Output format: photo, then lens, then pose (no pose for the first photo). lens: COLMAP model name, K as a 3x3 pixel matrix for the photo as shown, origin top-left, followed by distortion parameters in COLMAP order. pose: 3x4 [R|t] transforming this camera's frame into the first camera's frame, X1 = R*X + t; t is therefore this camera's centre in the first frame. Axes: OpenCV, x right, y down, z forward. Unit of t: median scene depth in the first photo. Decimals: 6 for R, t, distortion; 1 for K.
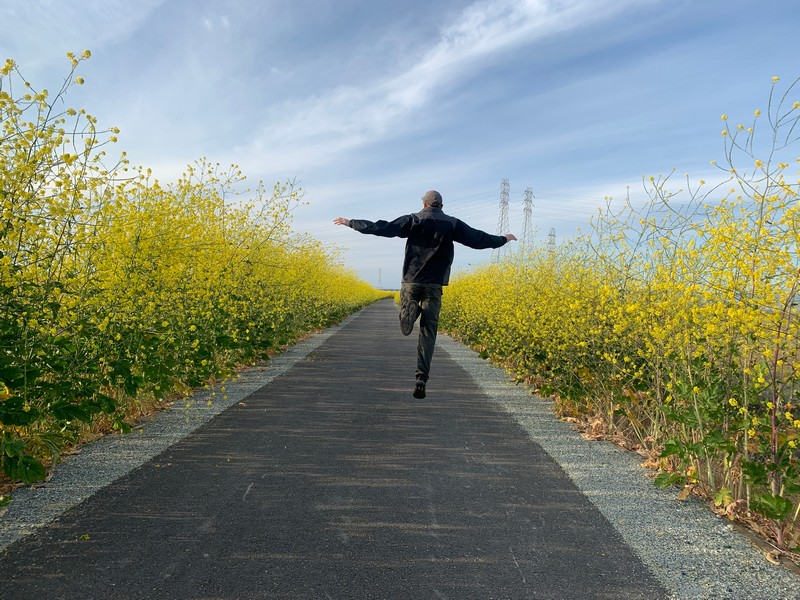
lens RADIAL K [[614.3, 0, 403.8], [0, 614.3, 294.0], [0, 0, 1]] dist [0.040183, -0.056490]
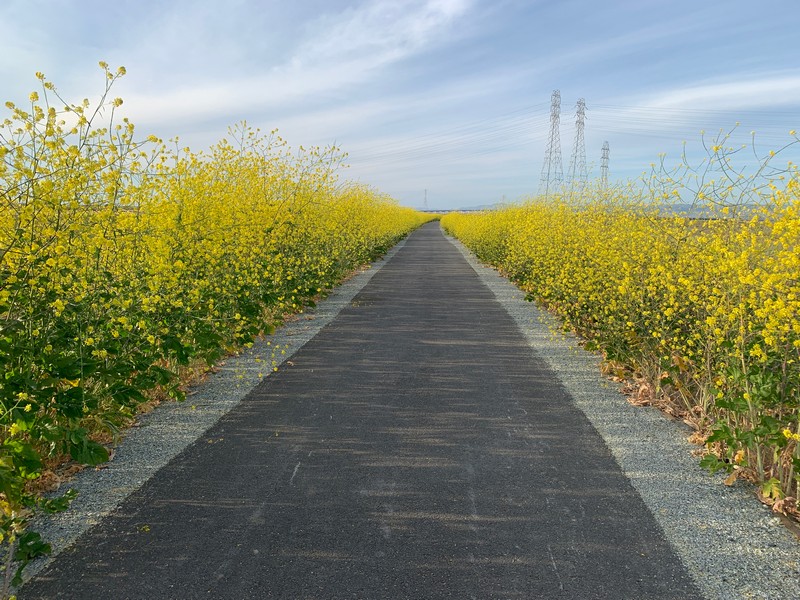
lens RADIAL K [[614.3, 0, 401.6], [0, 614.3, 302.8], [0, 0, 1]] dist [0.040183, -0.056490]
pose [[0.996184, -0.027190, -0.082929, 0.019355], [0.038673, 0.989371, 0.140176, -0.097283], [0.078236, -0.142848, 0.986648, 0.026969]]
